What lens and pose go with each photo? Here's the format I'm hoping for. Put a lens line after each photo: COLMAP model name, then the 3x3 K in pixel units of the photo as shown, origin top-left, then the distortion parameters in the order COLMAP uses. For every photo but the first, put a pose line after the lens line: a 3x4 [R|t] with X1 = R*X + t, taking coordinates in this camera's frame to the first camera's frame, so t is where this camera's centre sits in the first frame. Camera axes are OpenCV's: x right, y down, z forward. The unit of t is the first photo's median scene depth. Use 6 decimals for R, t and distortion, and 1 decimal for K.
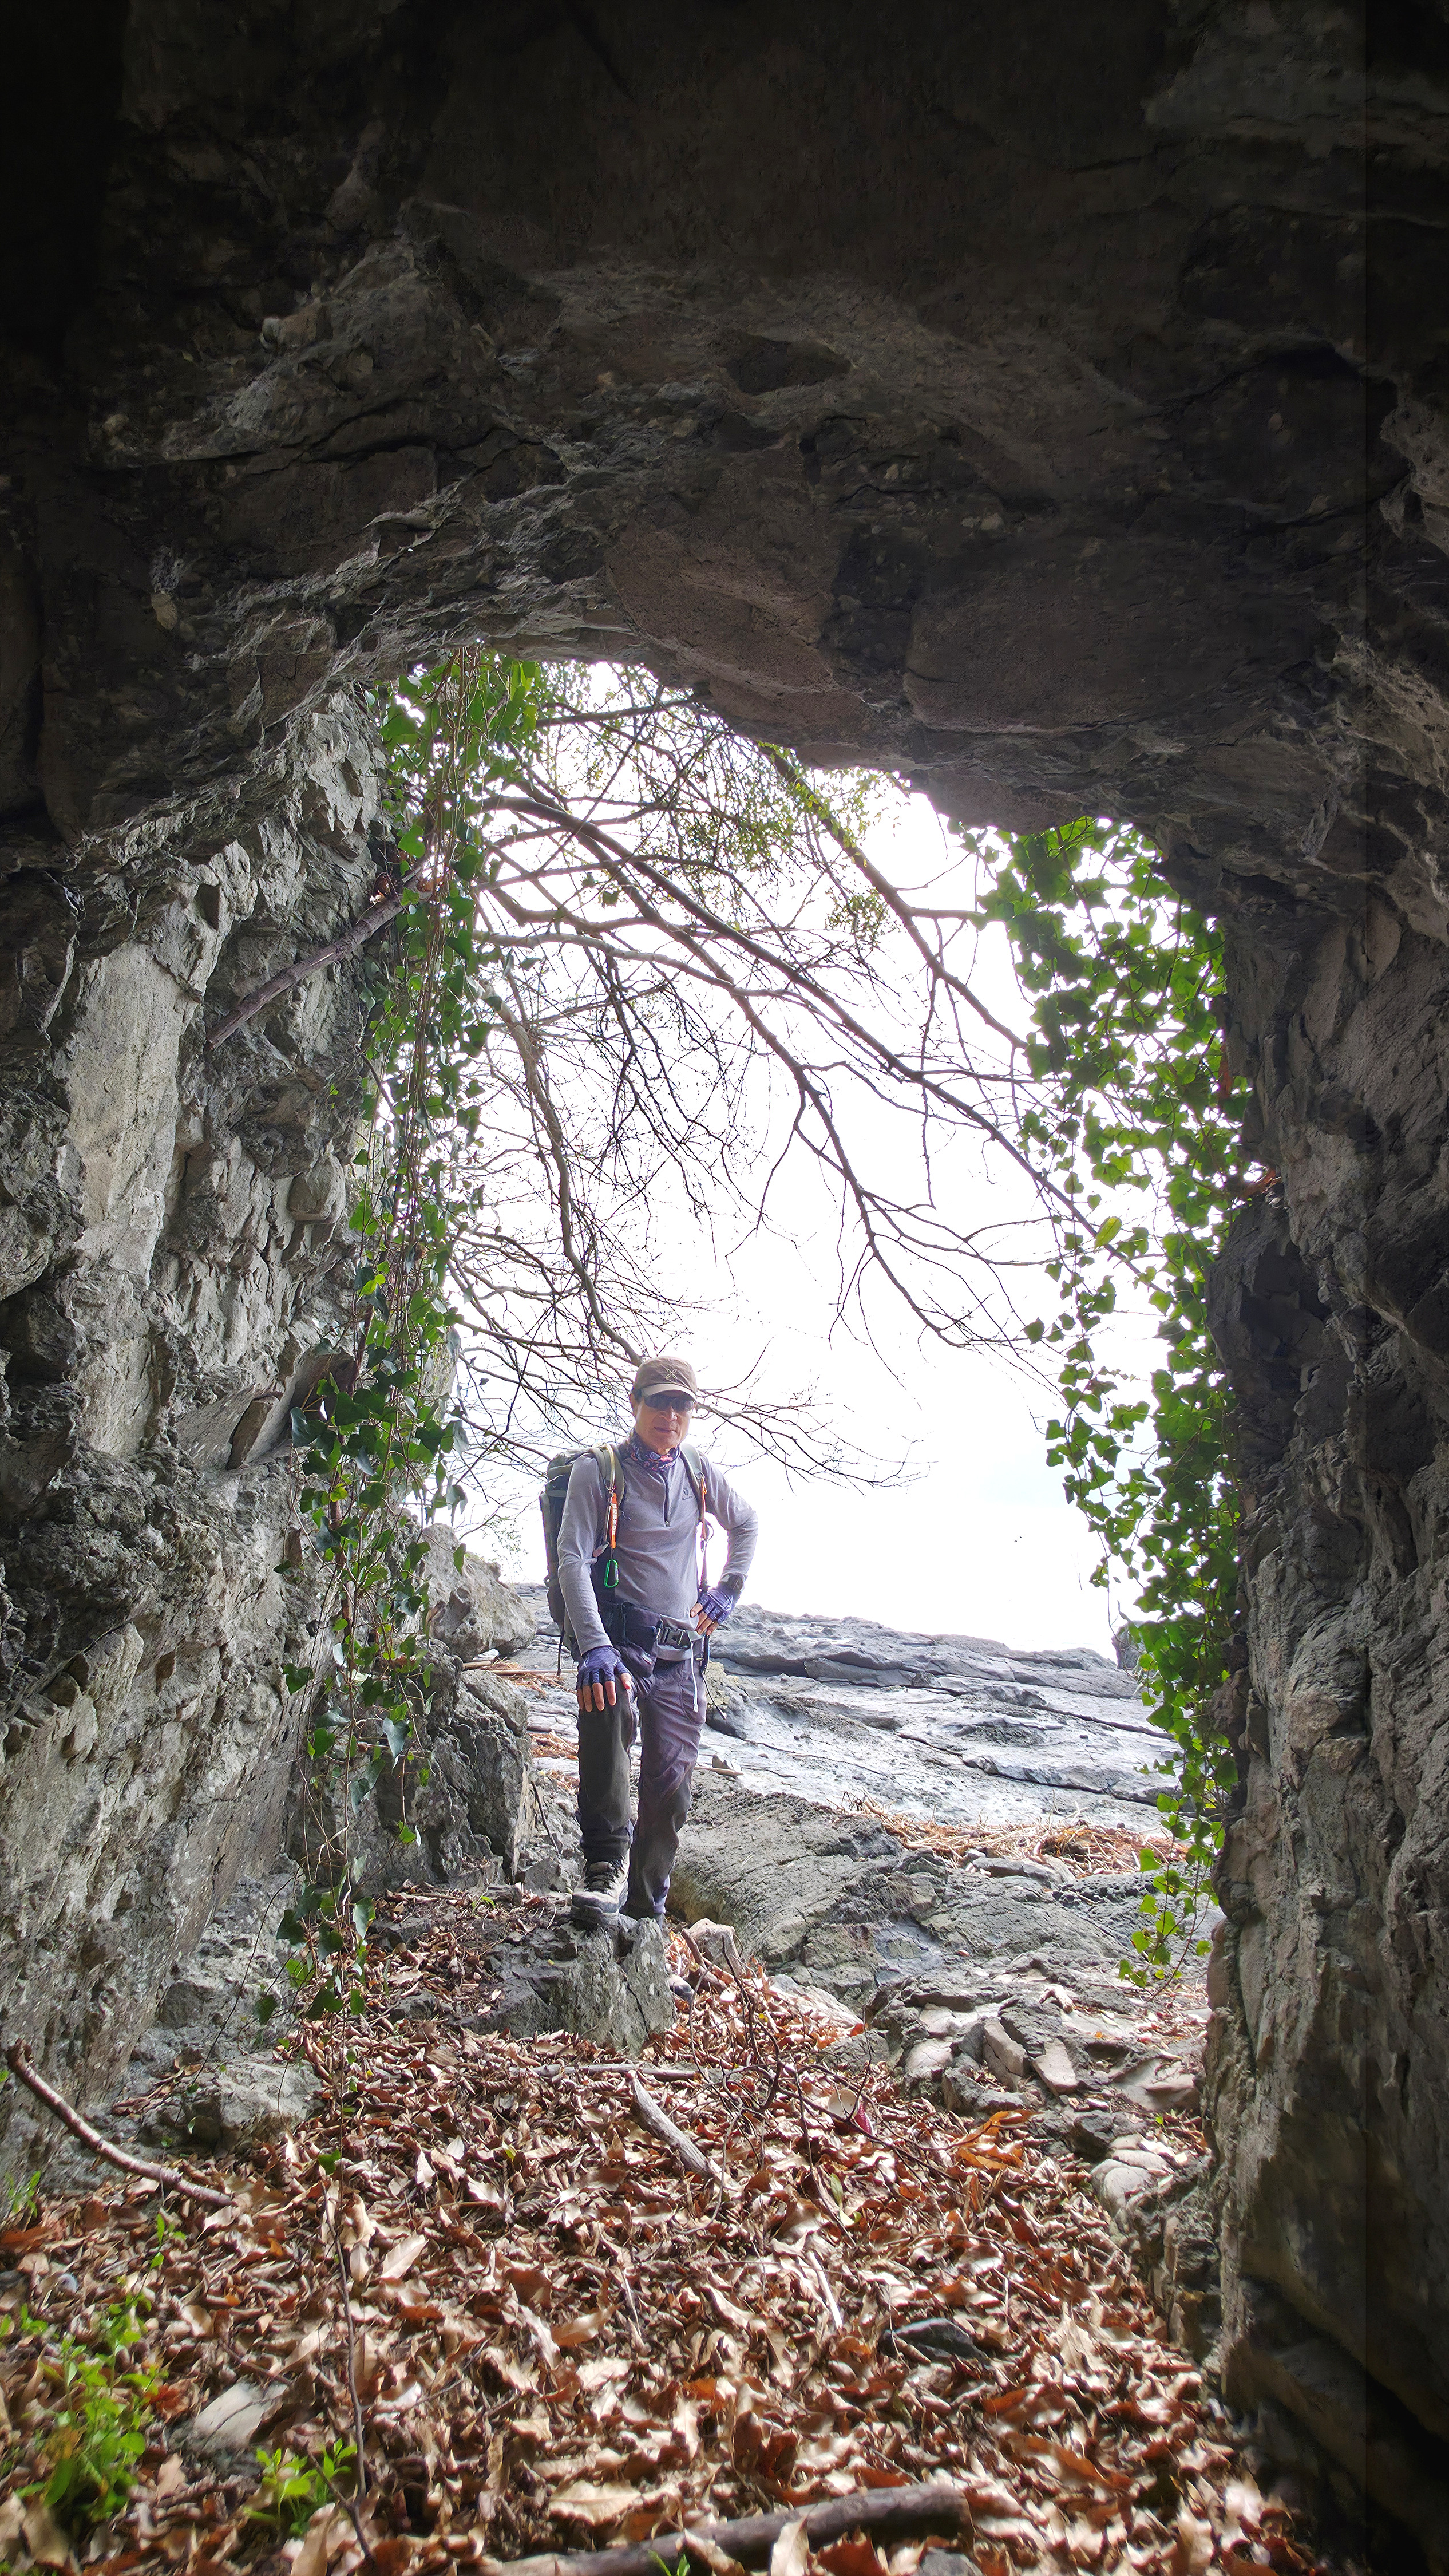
lens RADIAL K [[1285.1, 0, 634.8], [0, 1285.1, 1302.2], [0, 0, 1]] dist [0.000284, 0.001659]
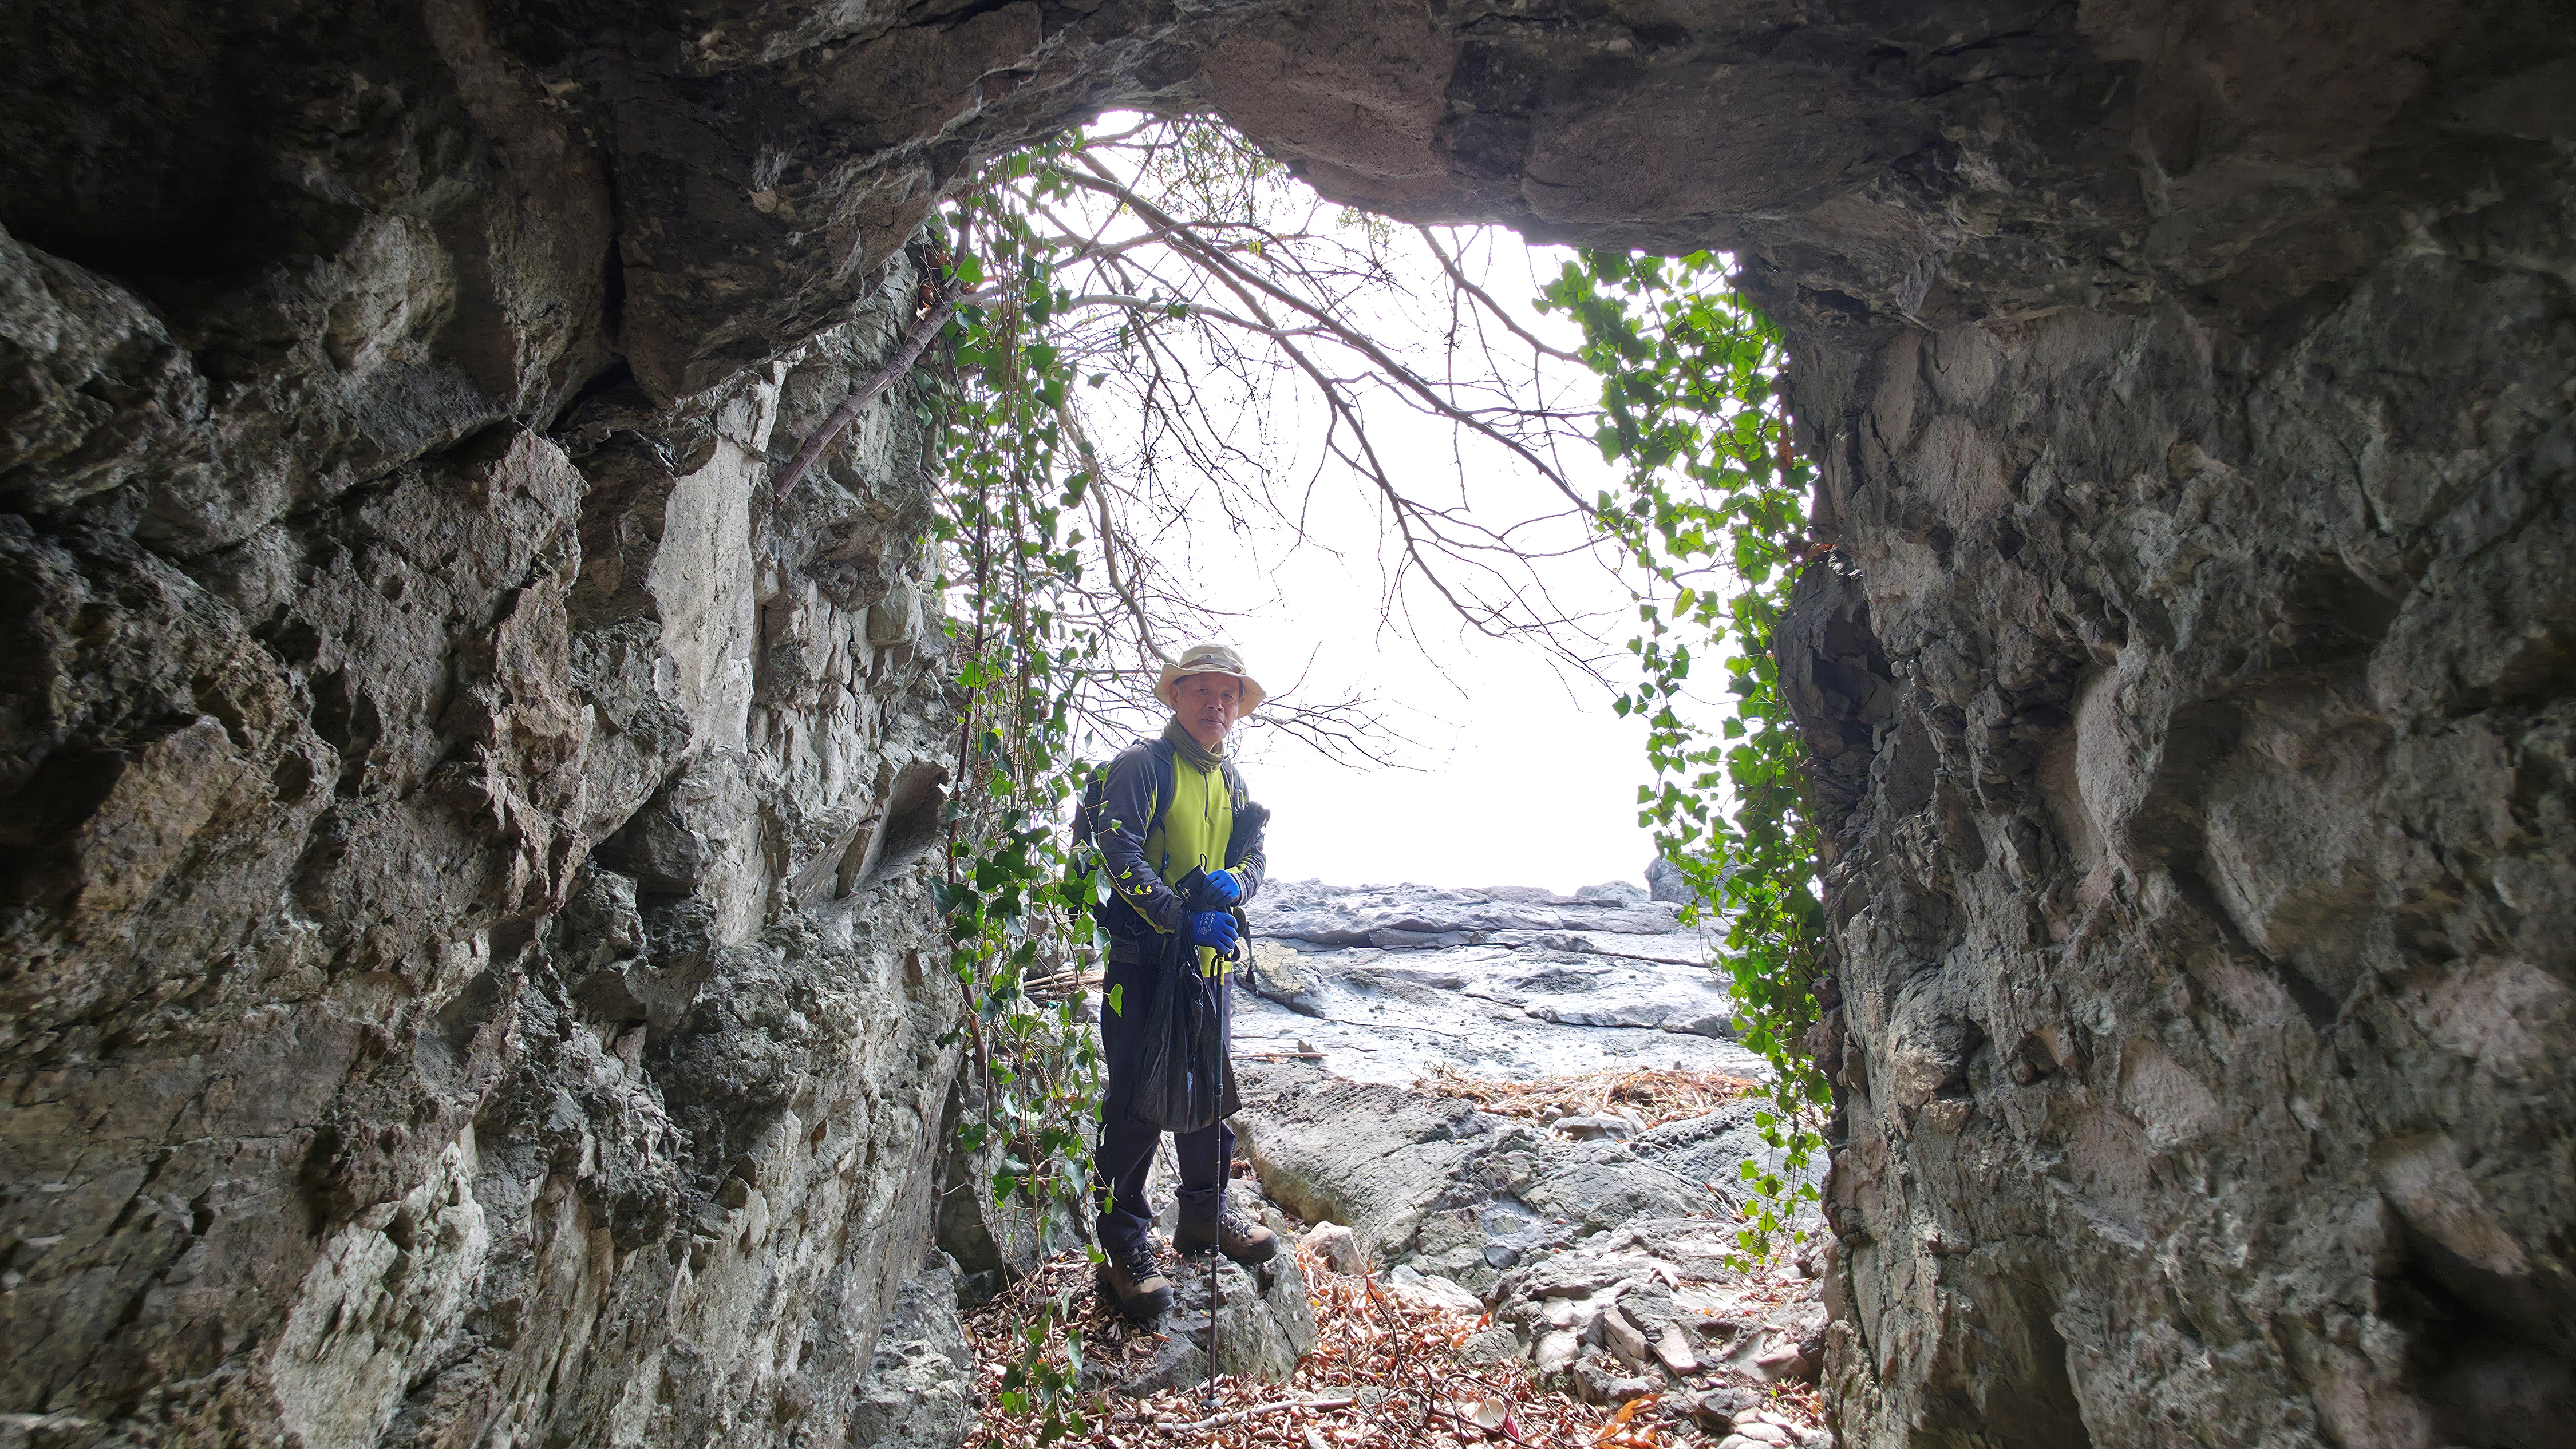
lens RADIAL K [[1256.6, 0, 1284.7], [0, 1256.6, 700.6], [0, 0, 1]] dist [0.004860, -0.001141]
pose [[0.991102, -0.099336, 0.088601, -0.046086], [0.090339, 0.990842, 0.100349, -0.099720], [-0.097758, -0.091452, 0.990999, 0.014797]]
